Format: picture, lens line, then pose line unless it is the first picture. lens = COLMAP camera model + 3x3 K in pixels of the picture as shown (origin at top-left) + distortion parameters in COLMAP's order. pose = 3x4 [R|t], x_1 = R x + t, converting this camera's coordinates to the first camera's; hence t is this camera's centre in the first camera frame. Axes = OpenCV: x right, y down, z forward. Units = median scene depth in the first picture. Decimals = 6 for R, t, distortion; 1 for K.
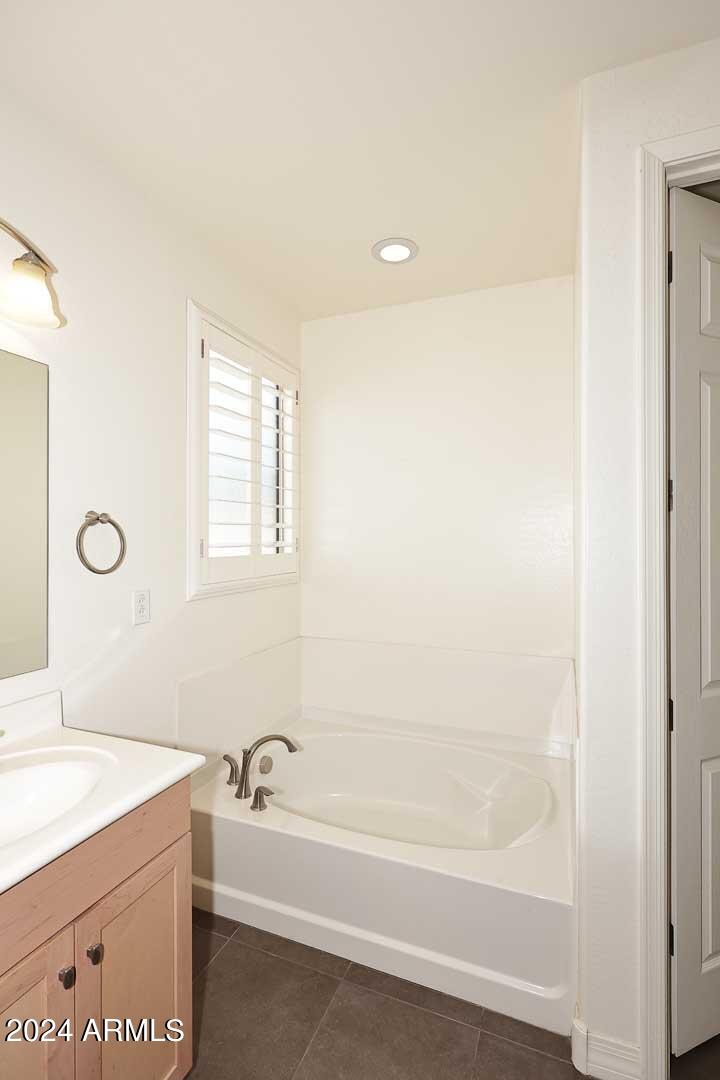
lens RADIAL K [[506.3, 0, 359.1], [0, 506.3, 536.3], [0, 0, 1]] dist [0.001189, -0.000052]
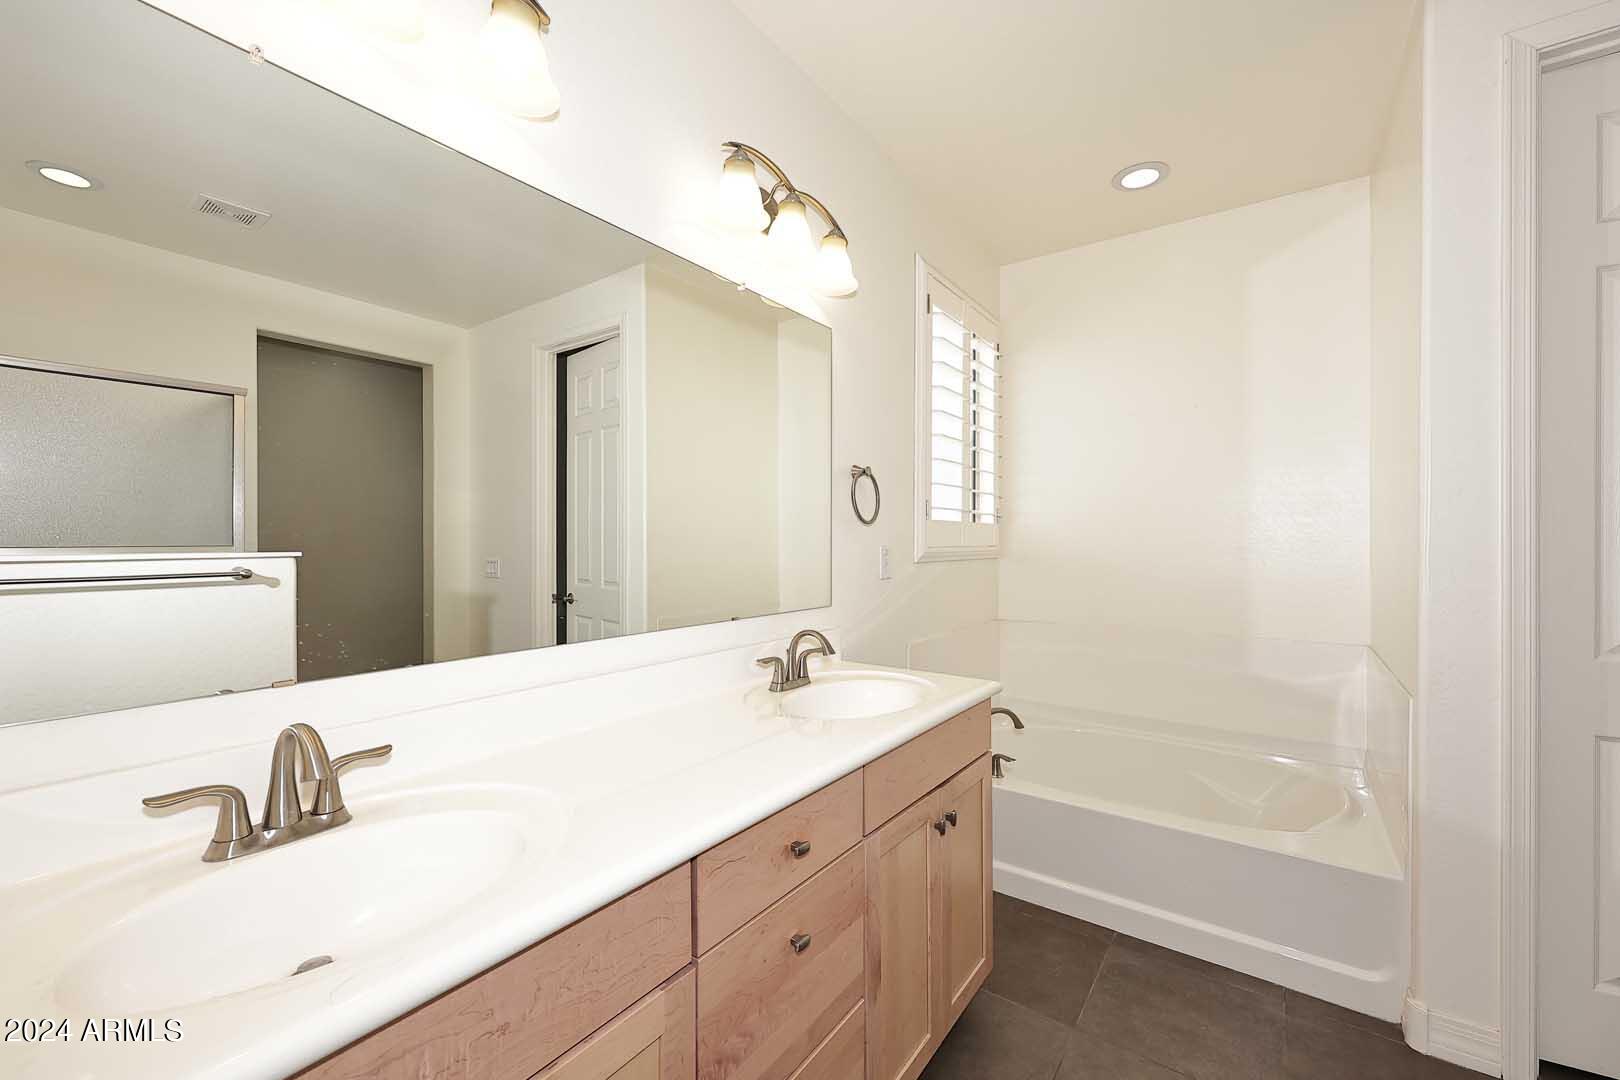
lens RADIAL K [[659.3, 0, 805.0], [0, 659.3, 544.0], [0, 0, 1]] dist [0.003783, 0.000819]
pose [[0.972046, 0.000668, -0.234789, -0.287828], [-0.000182, 0.999998, 0.002090, 0.105019], [0.234790, -0.001988, 0.972044, -0.340134]]
